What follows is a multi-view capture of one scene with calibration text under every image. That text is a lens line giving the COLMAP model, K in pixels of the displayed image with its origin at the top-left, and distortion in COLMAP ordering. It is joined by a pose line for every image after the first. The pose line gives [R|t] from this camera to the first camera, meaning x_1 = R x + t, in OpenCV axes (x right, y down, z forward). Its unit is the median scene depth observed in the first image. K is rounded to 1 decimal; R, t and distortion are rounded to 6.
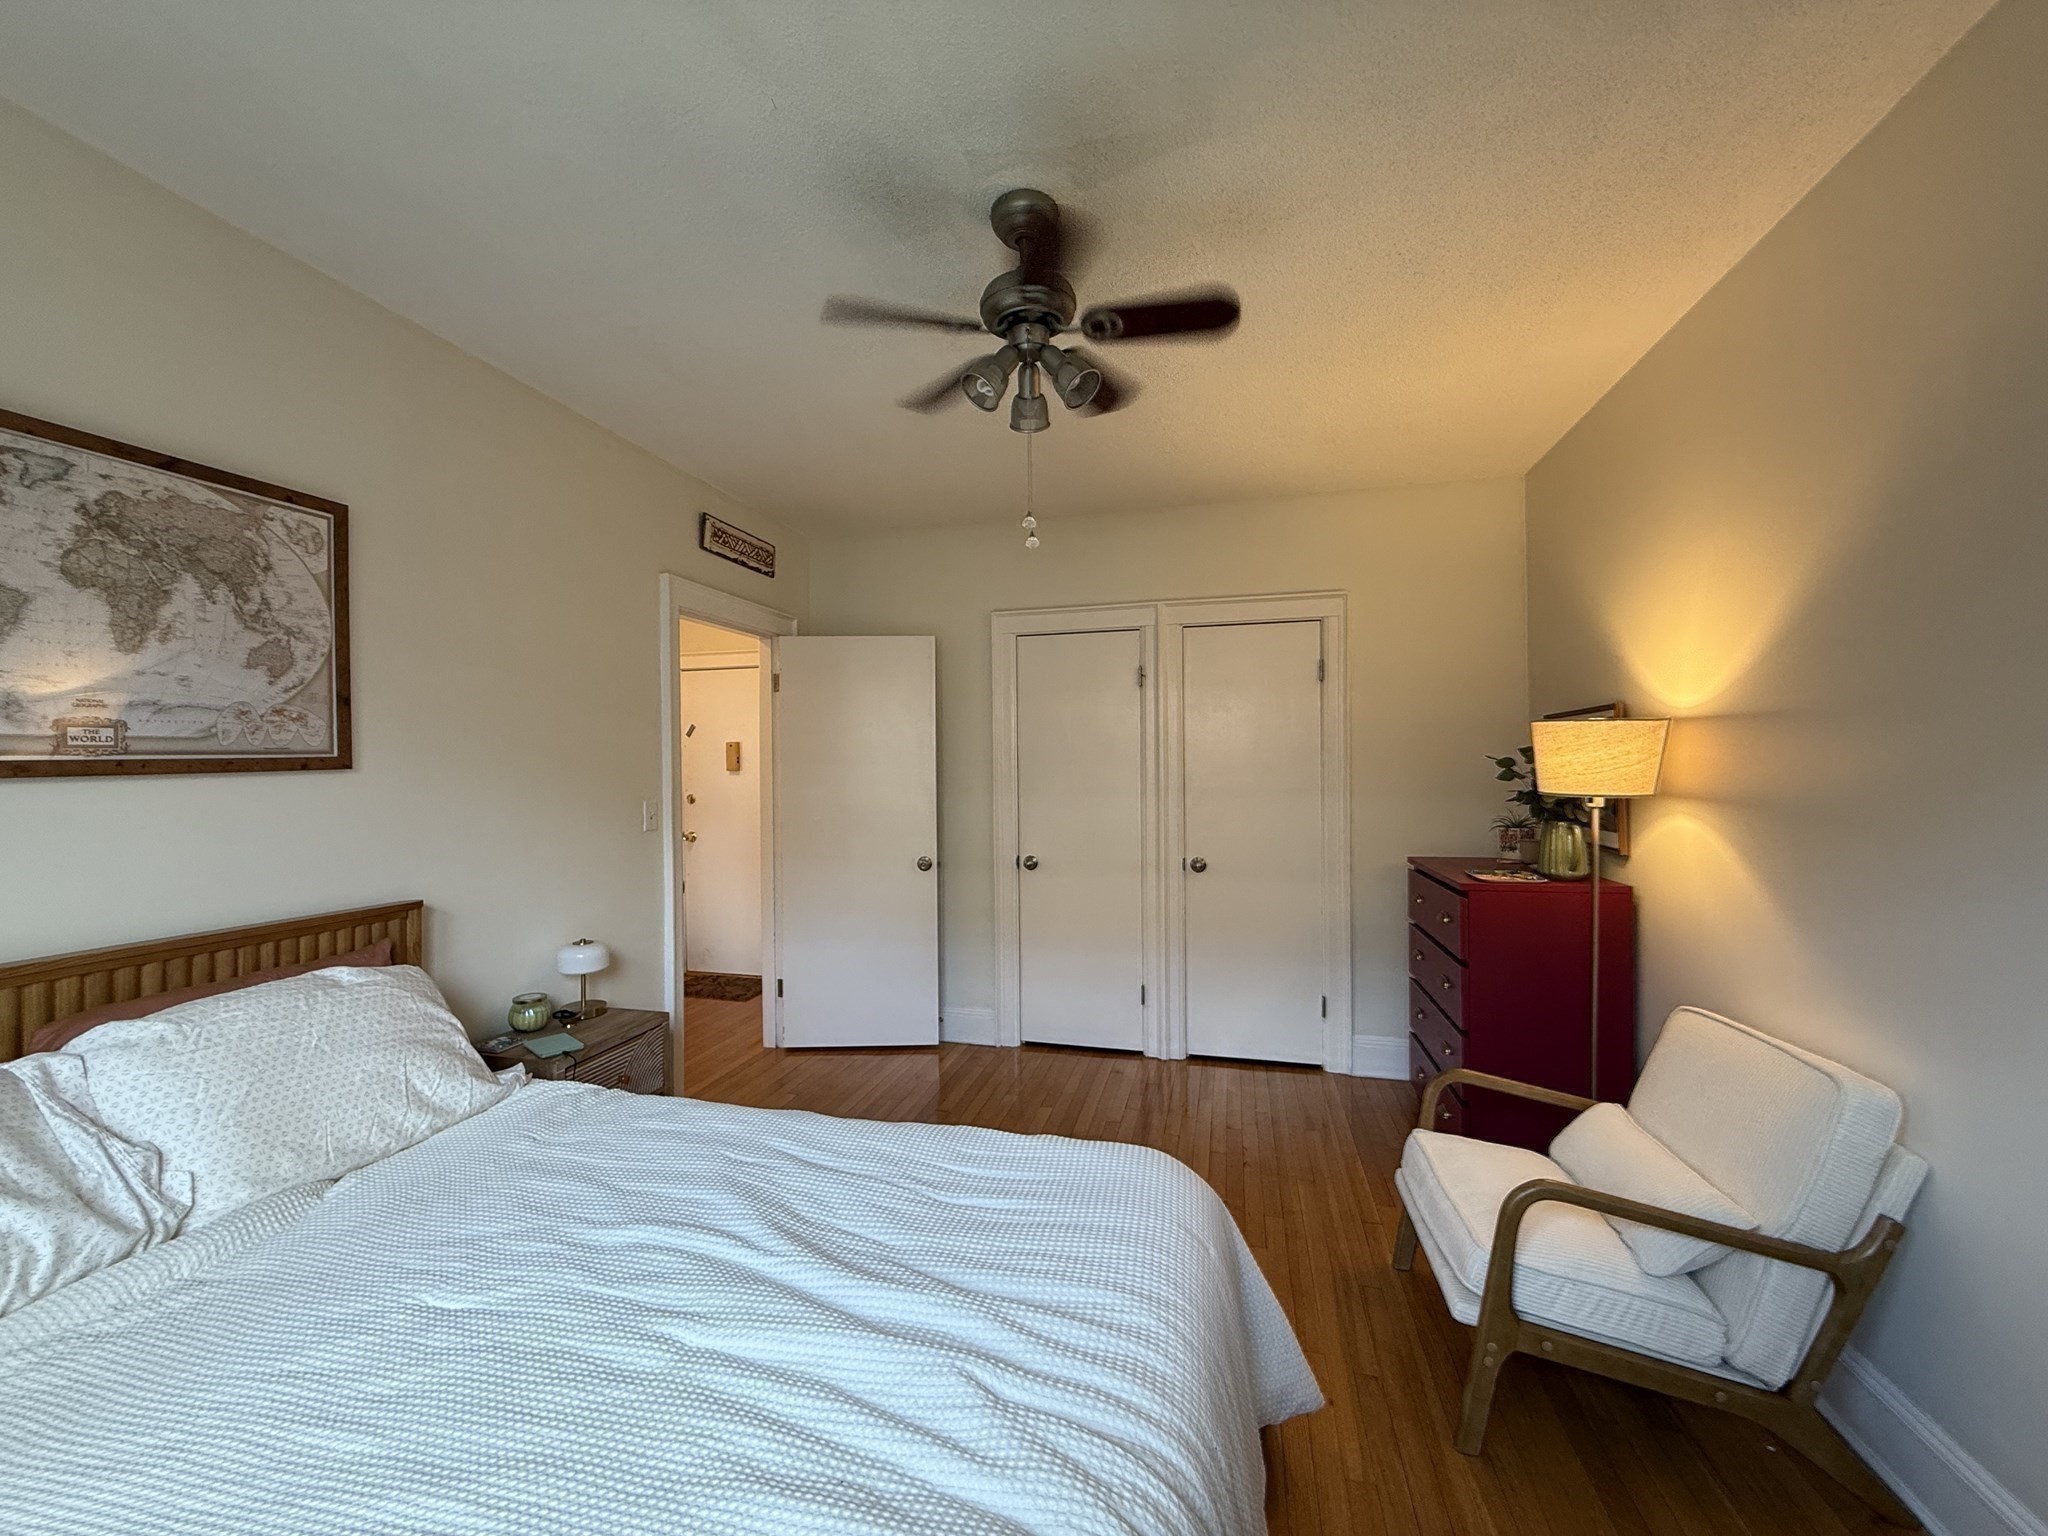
lens RADIAL K [[818.6, 0, 1025.6], [0, 818.6, 766.2], [0, 0, 1]] dist [0.003874, 0.000335]
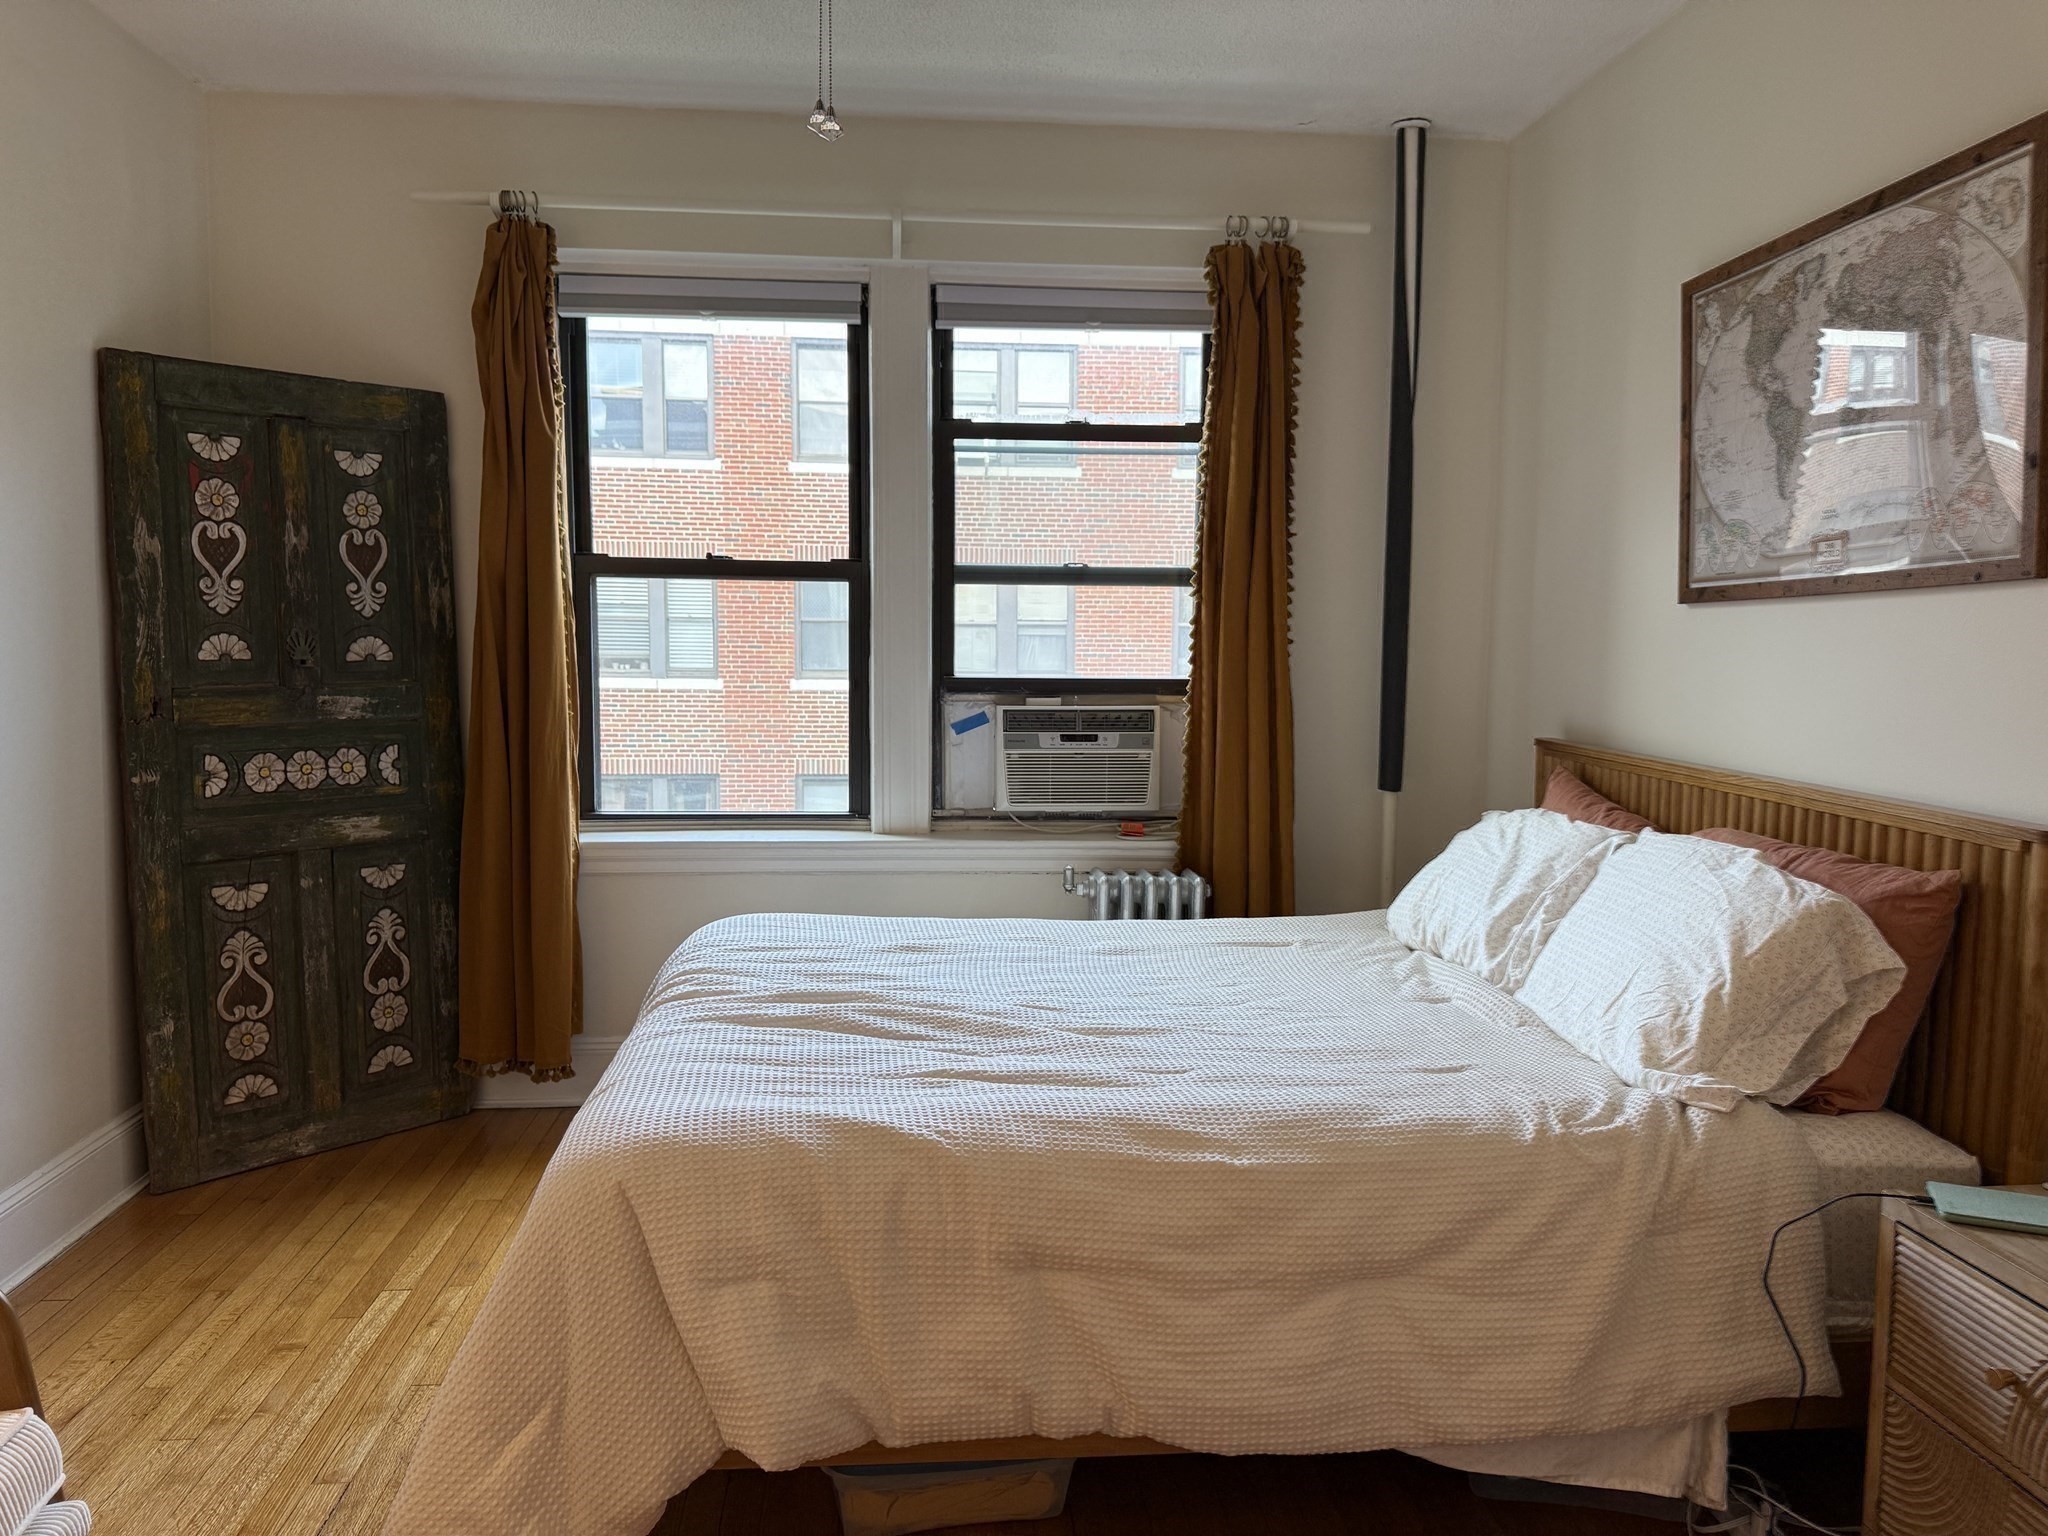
lens RADIAL K [[1471.7, 0, 1023.2], [0, 1471.7, 770.5], [0, 0, 1]] dist [0.030236, -0.001714]
pose [[-0.938242, 0.019521, -0.345429, 0.231498], [-0.012627, 0.995810, 0.090573, 0.057969], [0.345749, 0.089341, -0.934064, 1.953097]]
